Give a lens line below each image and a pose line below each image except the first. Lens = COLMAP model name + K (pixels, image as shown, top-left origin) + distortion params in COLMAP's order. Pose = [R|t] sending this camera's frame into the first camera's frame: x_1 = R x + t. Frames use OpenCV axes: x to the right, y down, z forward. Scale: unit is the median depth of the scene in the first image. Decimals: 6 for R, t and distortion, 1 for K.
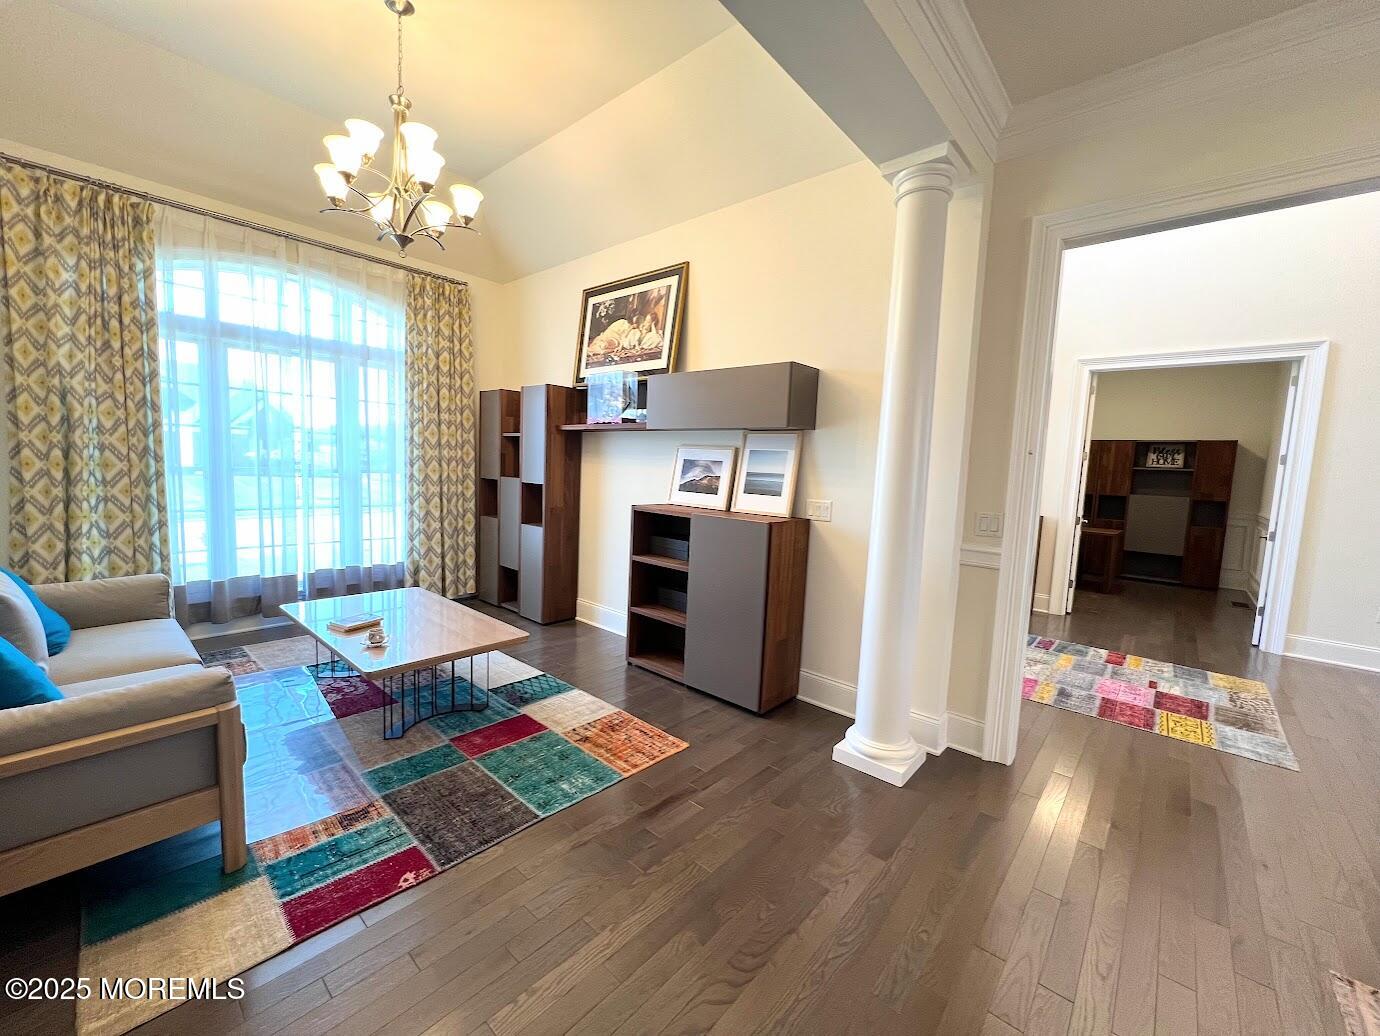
lens RADIAL K [[553.2, 0, 688.3], [0, 553.2, 517.8], [0, 0, 1]] dist [-0.004444, 0.001261]
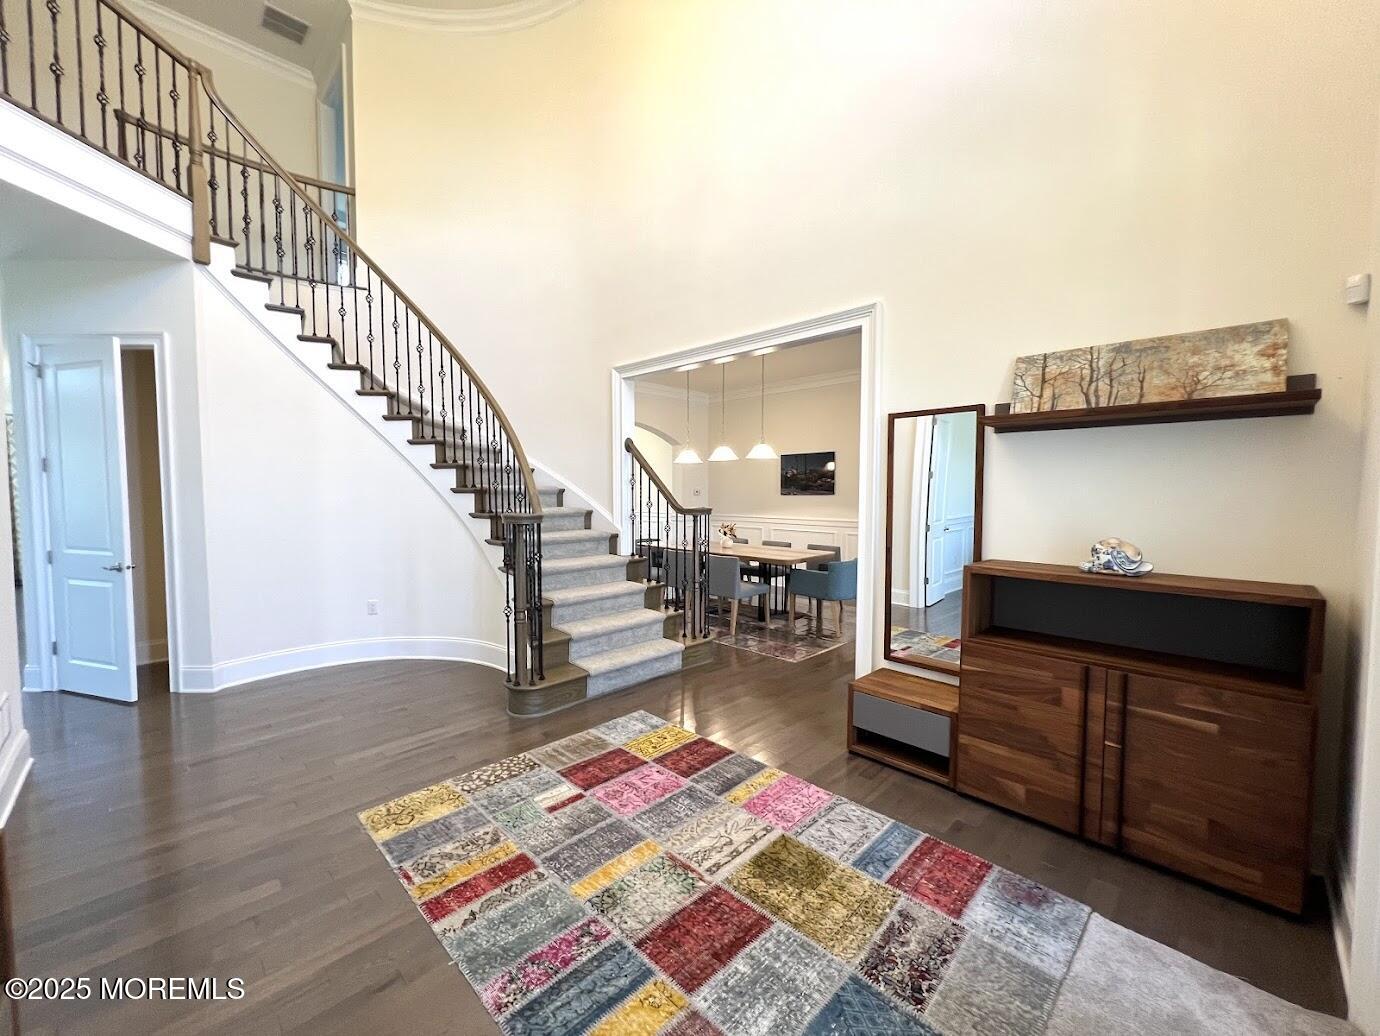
lens RADIAL K [[553.2, 0, 687.3], [0, 553.2, 514.8], [0, 0, 1]] dist [-0.004444, 0.001261]
pose [[-0.997125, -0.043864, 0.061784, 0.550362], [-0.034653, 0.989121, 0.142965, -0.120165], [-0.067383, 0.140413, -0.987797, 1.322176]]
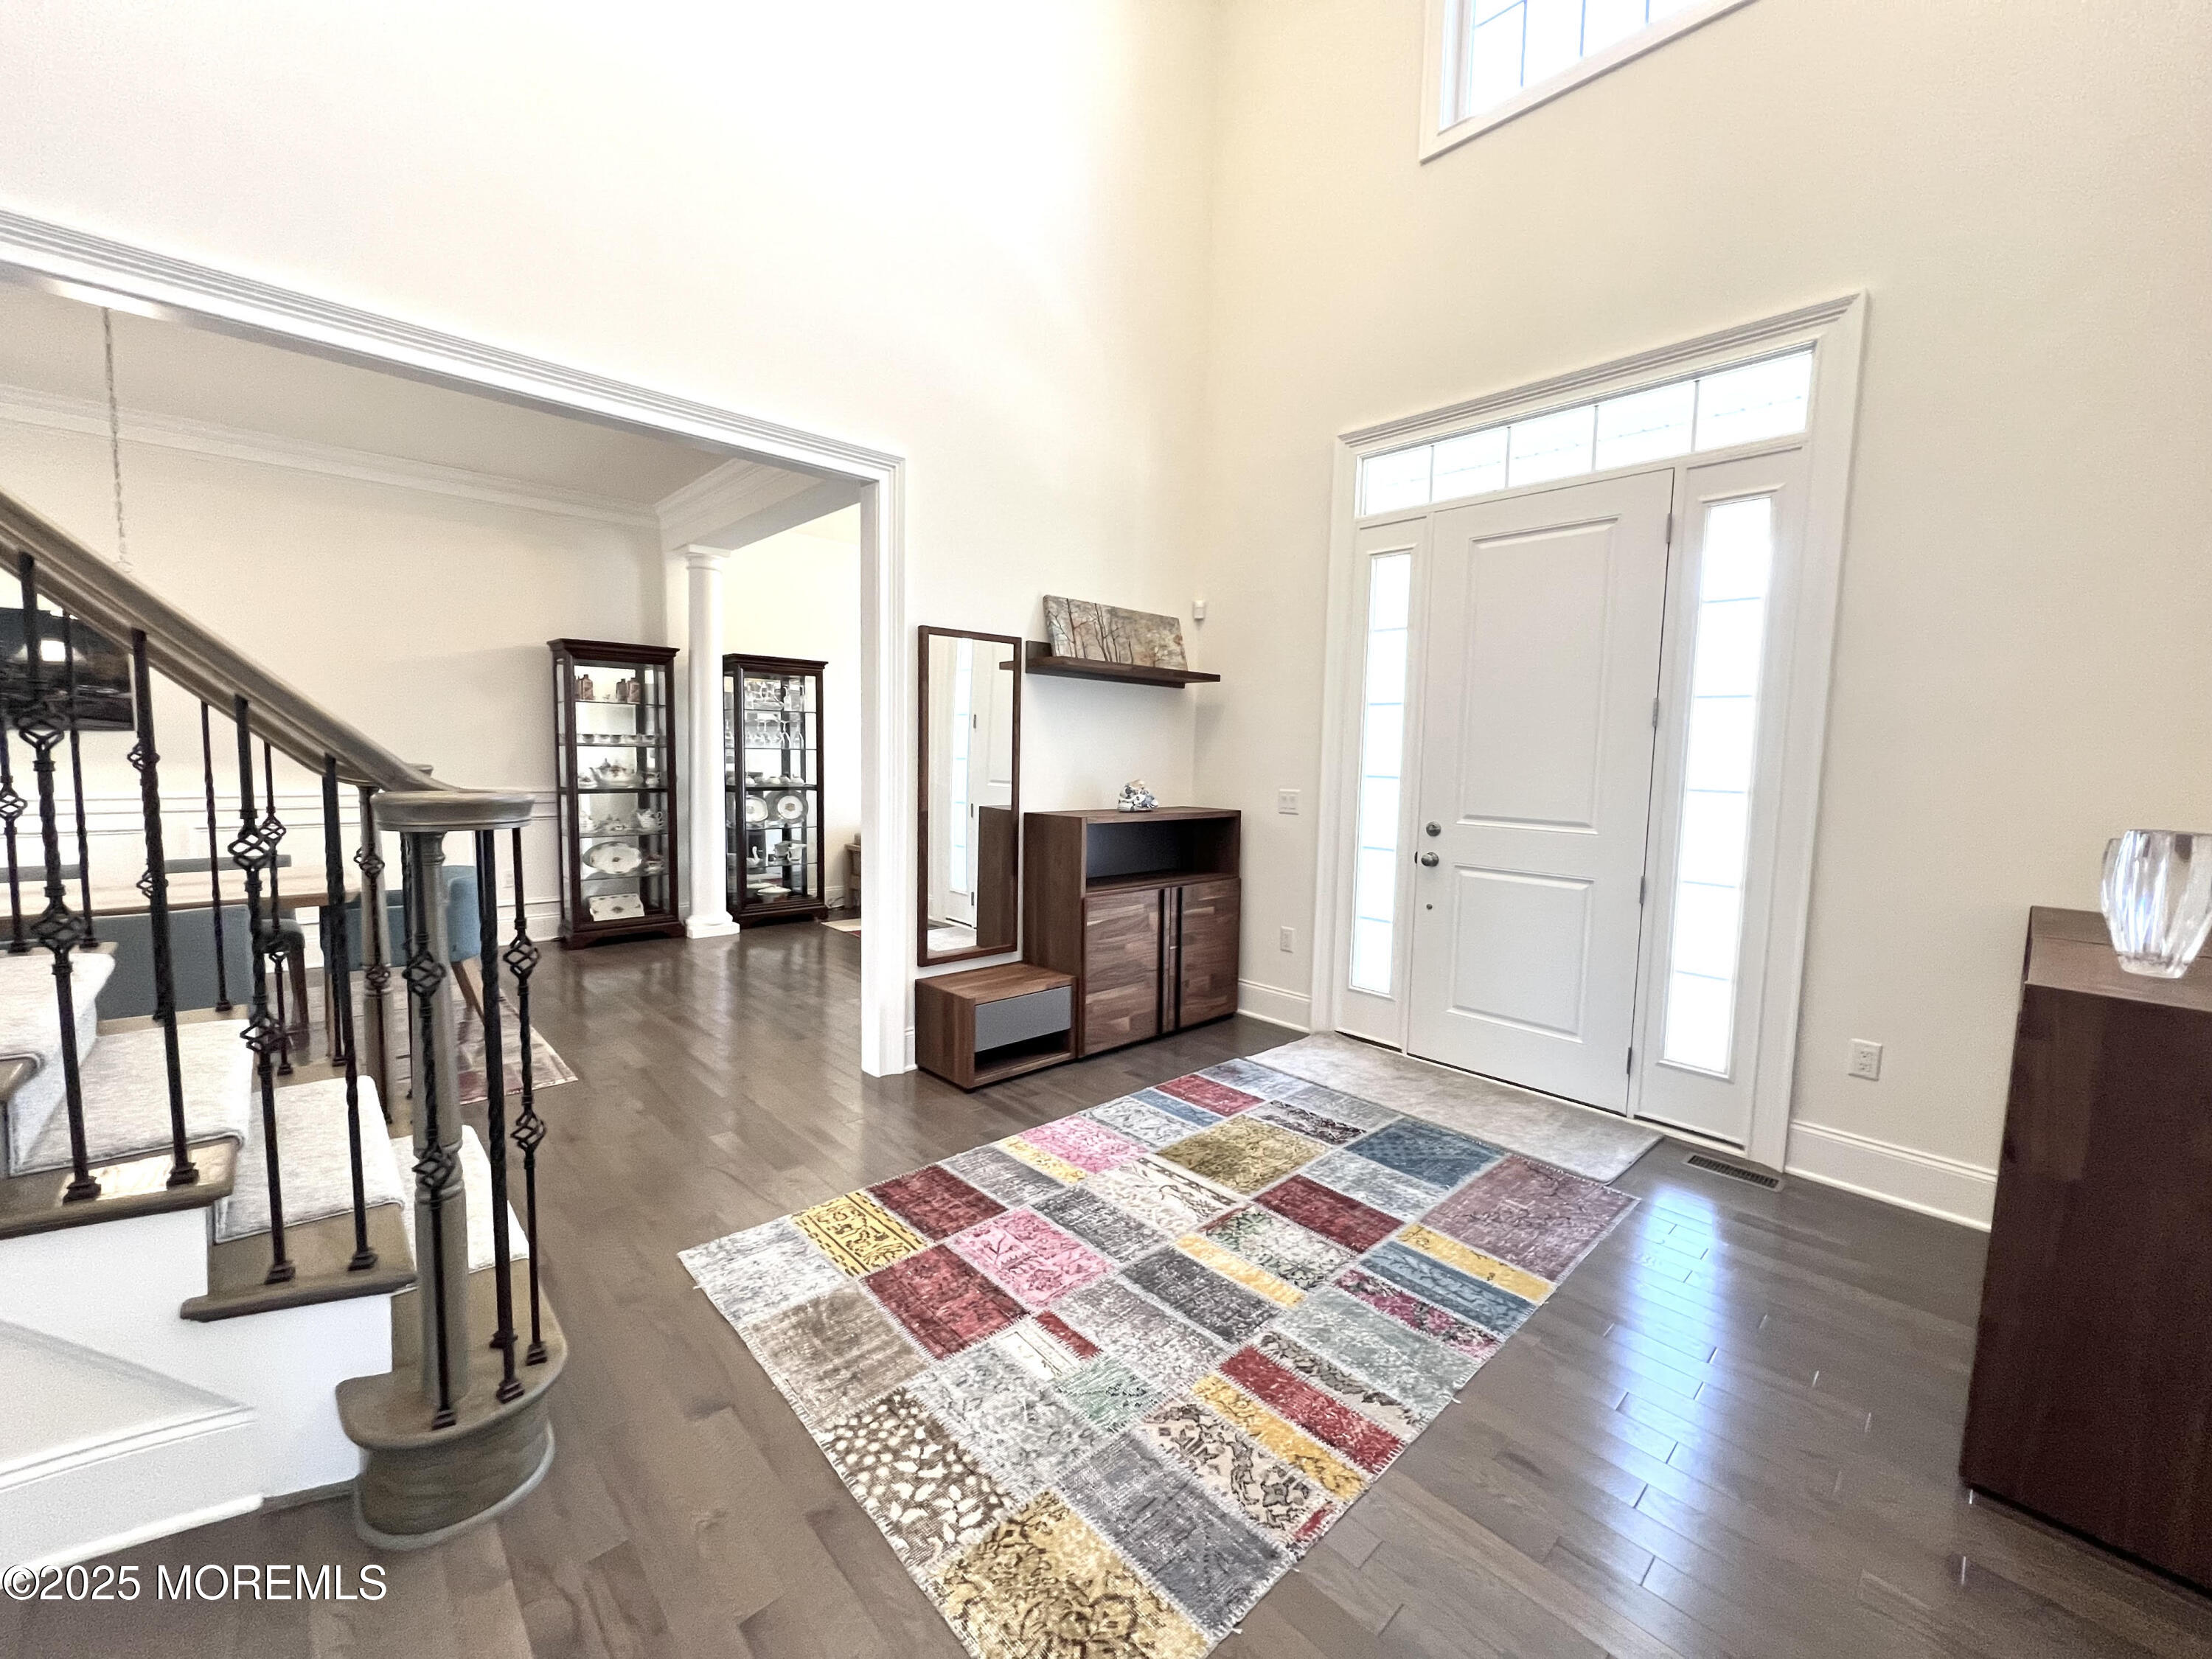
lens RADIAL K [[886.7, 0, 1102.8], [0, 886.7, 824.0], [0, 0, 1]] dist [-0.004444, 0.001261]
pose [[-0.093497, 0.040833, -0.994782, 1.136820], [-0.121436, 0.991231, 0.052101, -0.038349], [0.988186, 0.125674, -0.087719, 0.848898]]
